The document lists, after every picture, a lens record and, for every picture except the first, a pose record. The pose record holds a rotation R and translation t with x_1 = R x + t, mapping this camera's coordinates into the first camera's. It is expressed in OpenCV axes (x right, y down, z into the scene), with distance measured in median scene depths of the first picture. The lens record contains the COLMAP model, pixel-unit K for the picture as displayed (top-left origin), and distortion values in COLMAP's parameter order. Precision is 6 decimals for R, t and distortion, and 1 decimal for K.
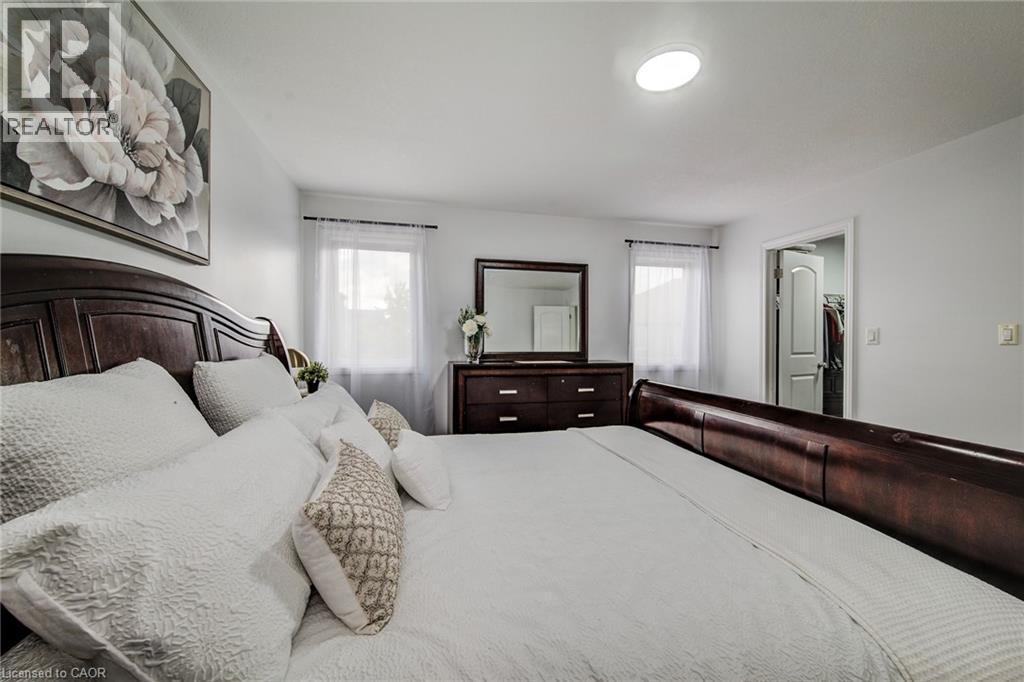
lens RADIAL K [[402.4, 0, 515.2], [0, 402.4, 339.7], [0, 0, 1]] dist [-0.004640, -0.000987]
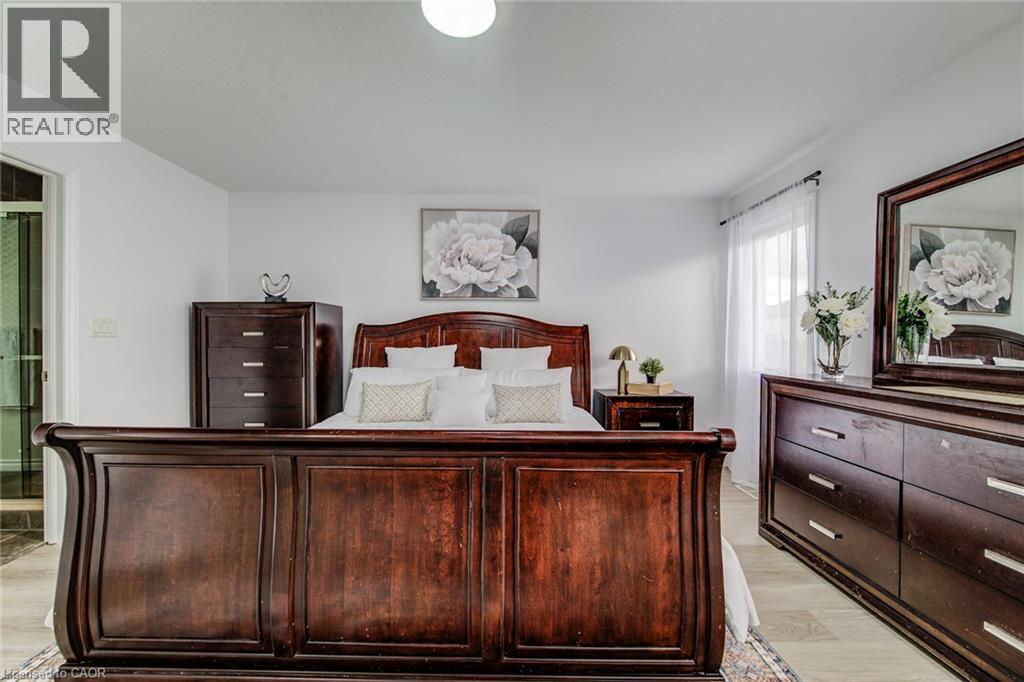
lens RADIAL K [[402.4, 0, 509.3], [0, 402.4, 343.4], [0, 0, 1]] dist [-0.004640, -0.000987]
pose [[-0.219028, 0.006117, -0.975699, 0.609978], [-0.004816, 0.999961, 0.007350, 0.003262], [0.975707, 0.006309, -0.218990, 0.684470]]
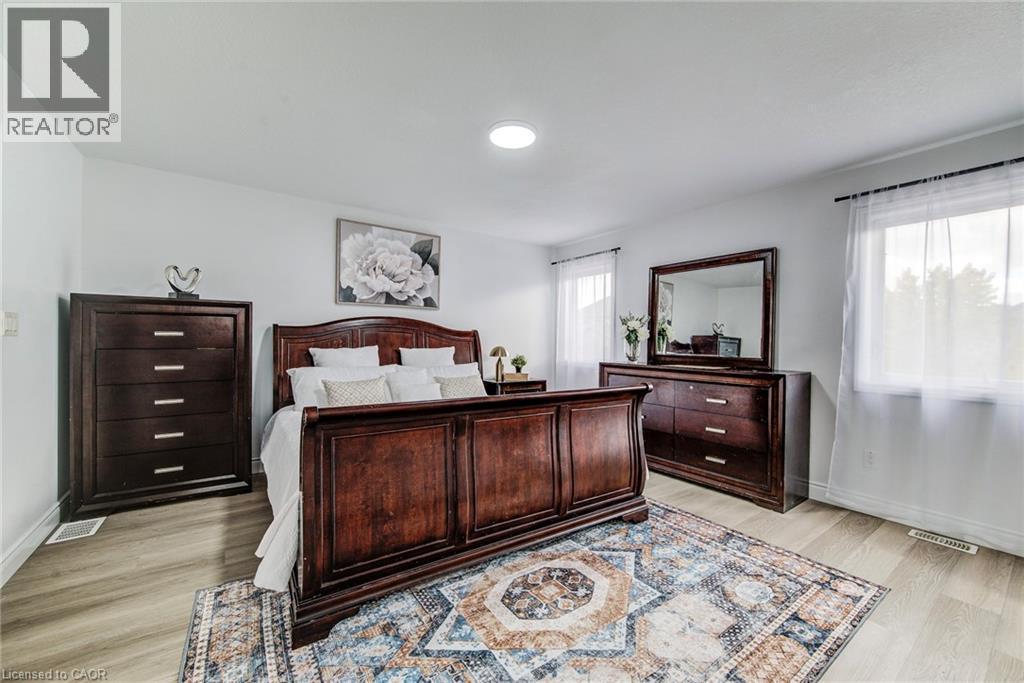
lens RADIAL K [[402.4, 0, 508.0], [0, 402.4, 343.8], [0, 0, 1]] dist [-0.004640, -0.000987]
pose [[0.364190, 0.006189, -0.931304, 0.848885], [-0.008901, 0.999955, 0.003164, 0.002909], [0.931282, 0.007137, 0.364229, 0.274506]]
